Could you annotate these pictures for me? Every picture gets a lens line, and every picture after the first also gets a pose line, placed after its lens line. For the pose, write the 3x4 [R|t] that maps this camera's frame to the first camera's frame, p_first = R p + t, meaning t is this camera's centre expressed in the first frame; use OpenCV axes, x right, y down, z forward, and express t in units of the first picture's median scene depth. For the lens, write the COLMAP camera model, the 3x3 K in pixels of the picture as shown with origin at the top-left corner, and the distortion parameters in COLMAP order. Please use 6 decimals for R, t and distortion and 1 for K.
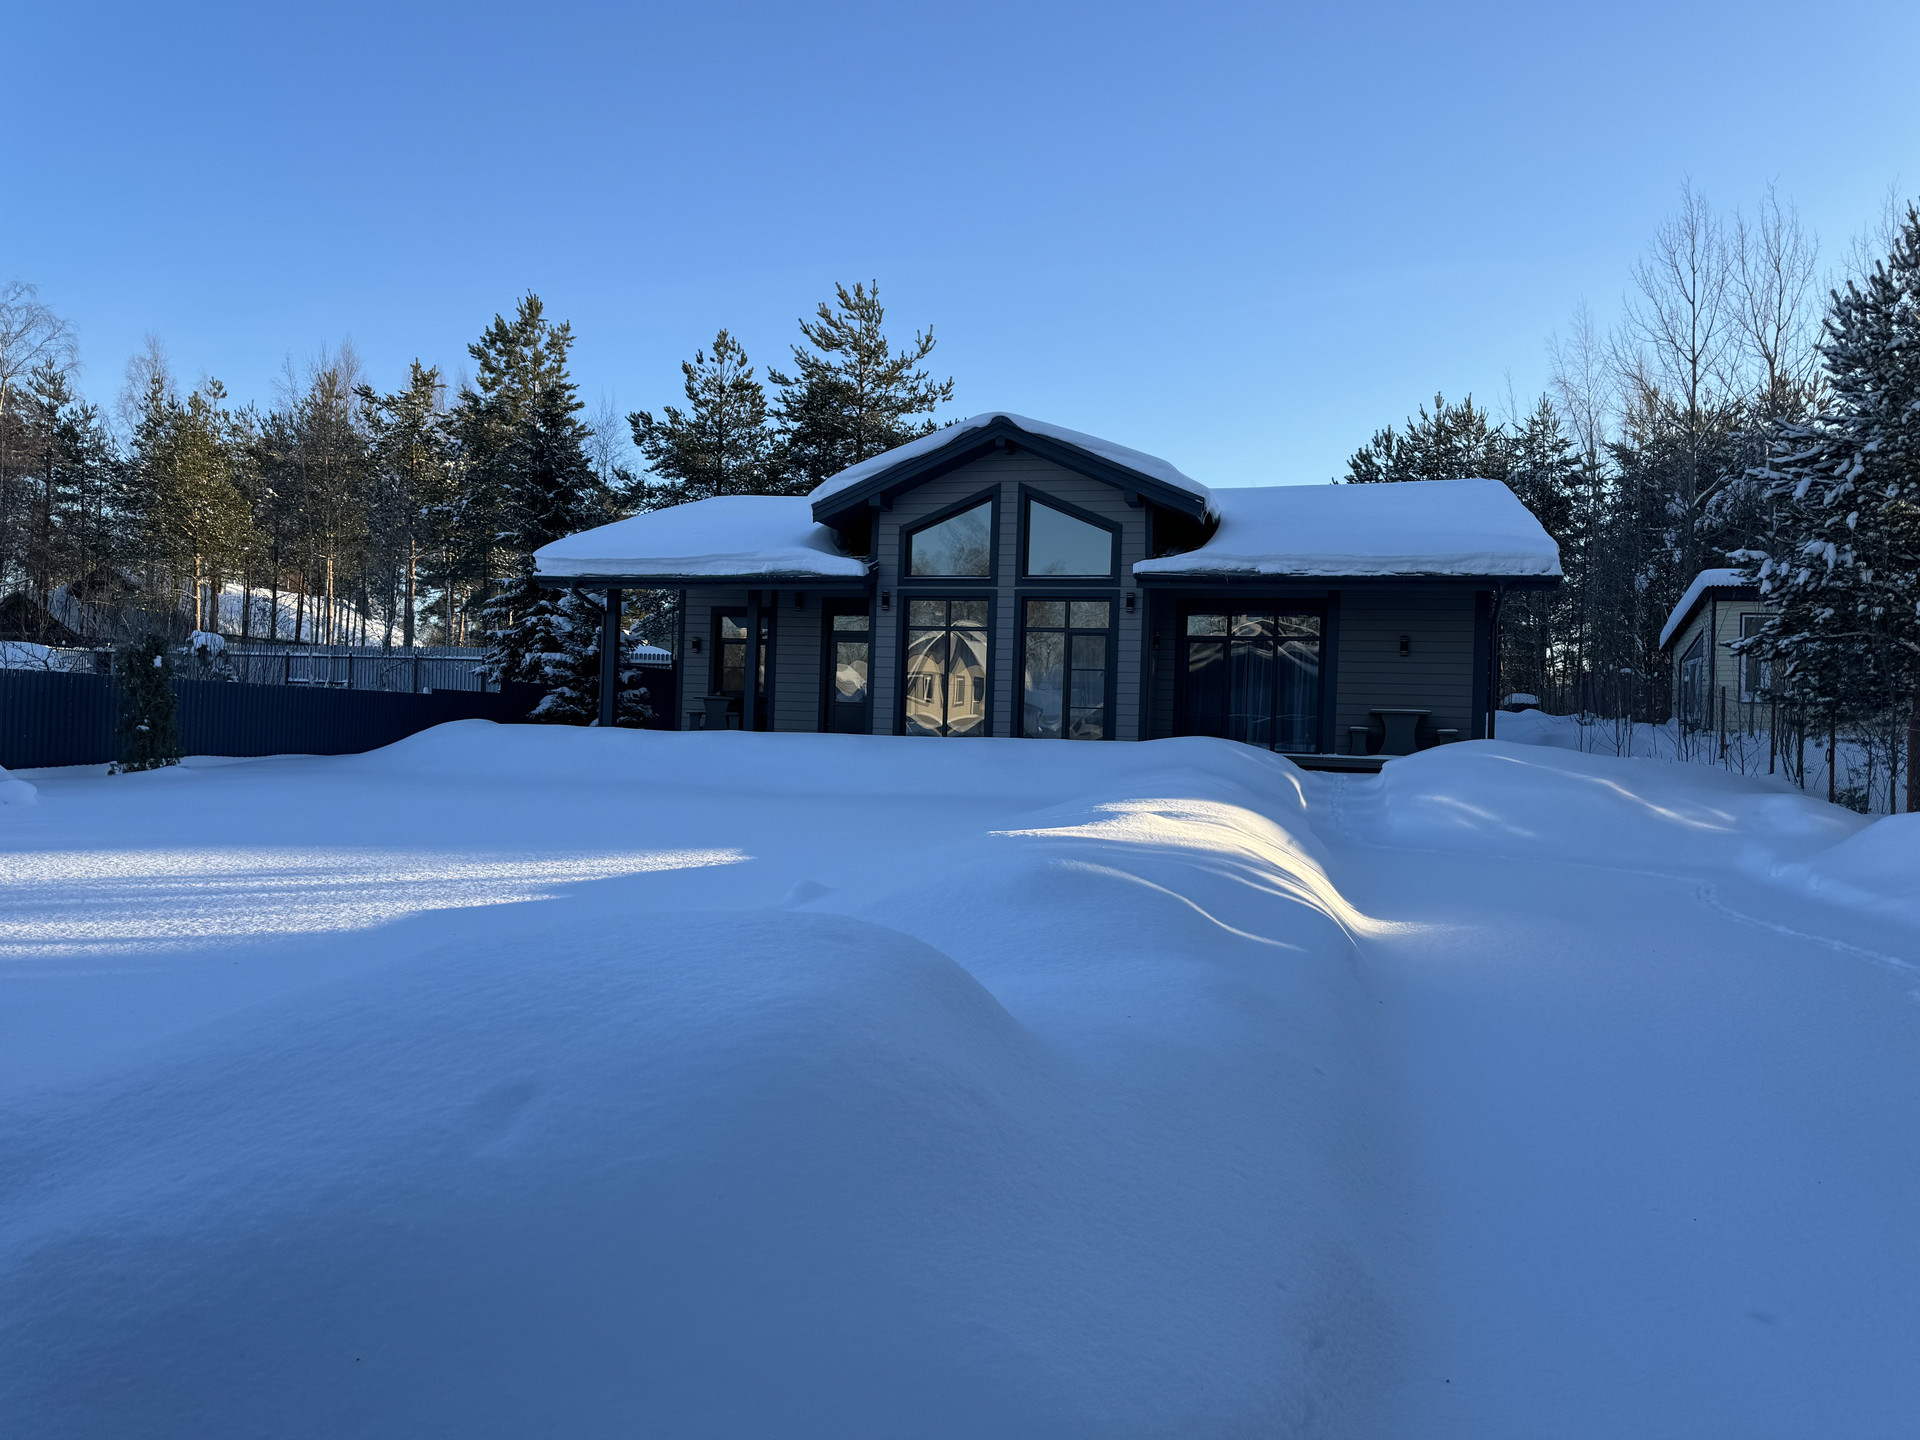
lens RADIAL K [[1343.1, 0, 960.0], [0, 1343.1, 720.0], [0, 0, 1]] dist [0.072811, -0.079327]
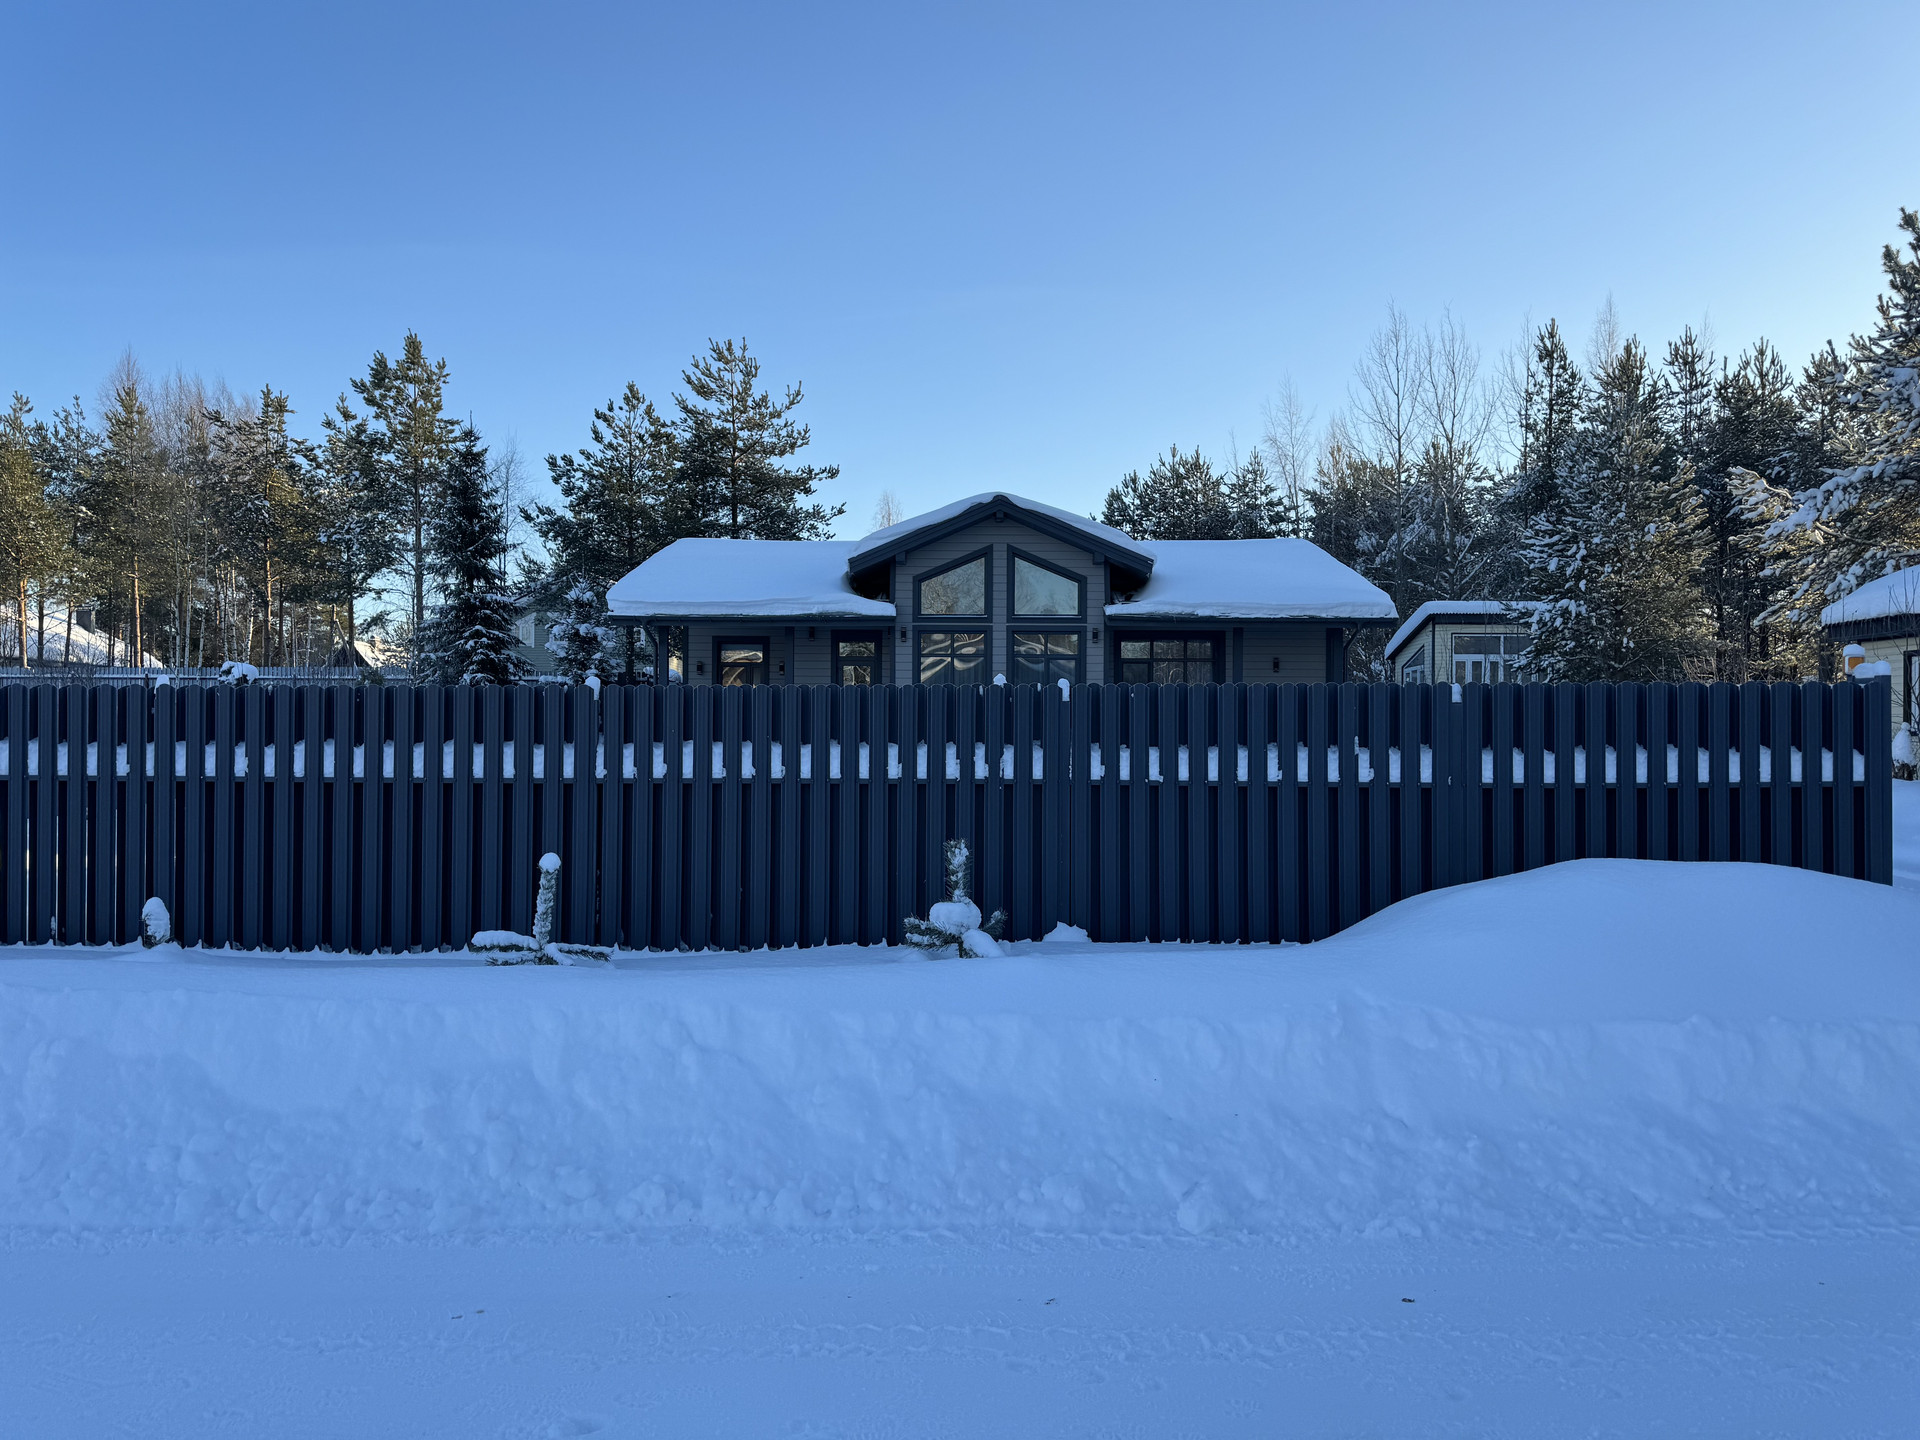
lens RADIAL K [[1343.1, 0, 960.0], [0, 1343.1, 720.0], [0, 0, 1]] dist [0.072811, -0.079327]
pose [[0.966468, -0.023147, 0.255740, -0.207256], [0.023208, 0.999727, 0.002781, -0.006177], [-0.255735, 0.003247, 0.966741, -0.152506]]
